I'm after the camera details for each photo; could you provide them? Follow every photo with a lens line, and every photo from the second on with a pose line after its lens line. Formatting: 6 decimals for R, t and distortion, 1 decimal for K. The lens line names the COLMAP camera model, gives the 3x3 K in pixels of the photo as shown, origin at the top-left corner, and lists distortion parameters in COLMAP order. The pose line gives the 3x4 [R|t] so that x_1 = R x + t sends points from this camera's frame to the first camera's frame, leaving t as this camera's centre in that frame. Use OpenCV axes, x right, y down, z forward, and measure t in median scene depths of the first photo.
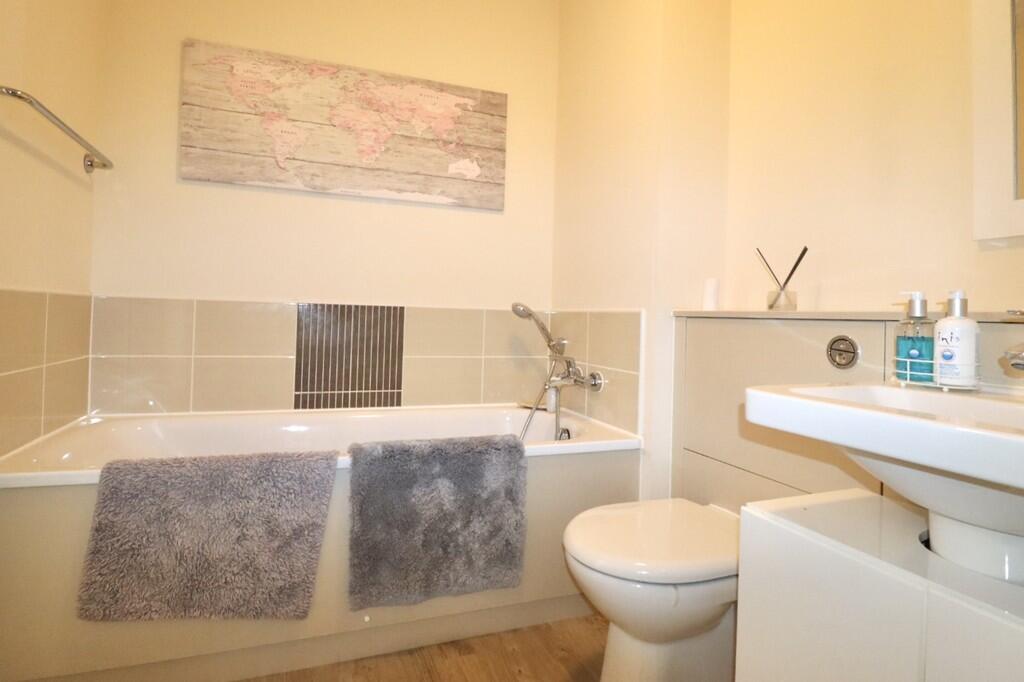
lens RADIAL K [[527.0, 0, 492.3], [0, 527.0, 314.7], [0, 0, 1]] dist [-0.000616, -0.000006]
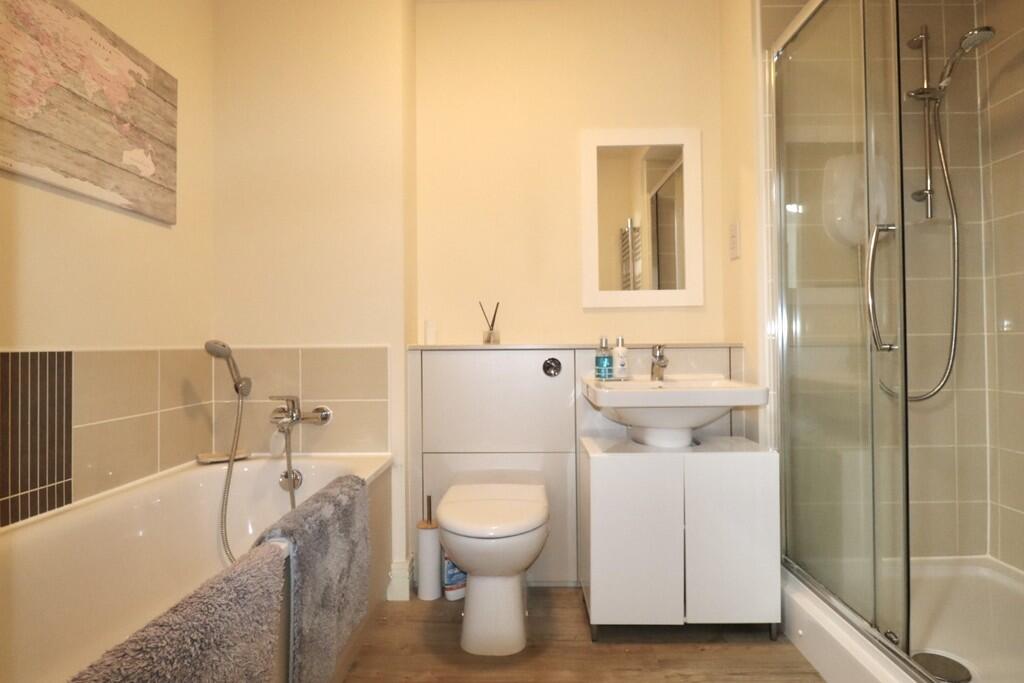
lens RADIAL K [[541.7, 0, 512.0], [0, 541.7, 341.5], [0, 0, 1]] dist [-0.000531, -0.008250]
pose [[0.371647, -0.029533, 0.927904, -0.589770], [0.017597, 0.999538, 0.024765, -0.034522], [-0.928207, 0.007125, 0.371996, 0.239502]]
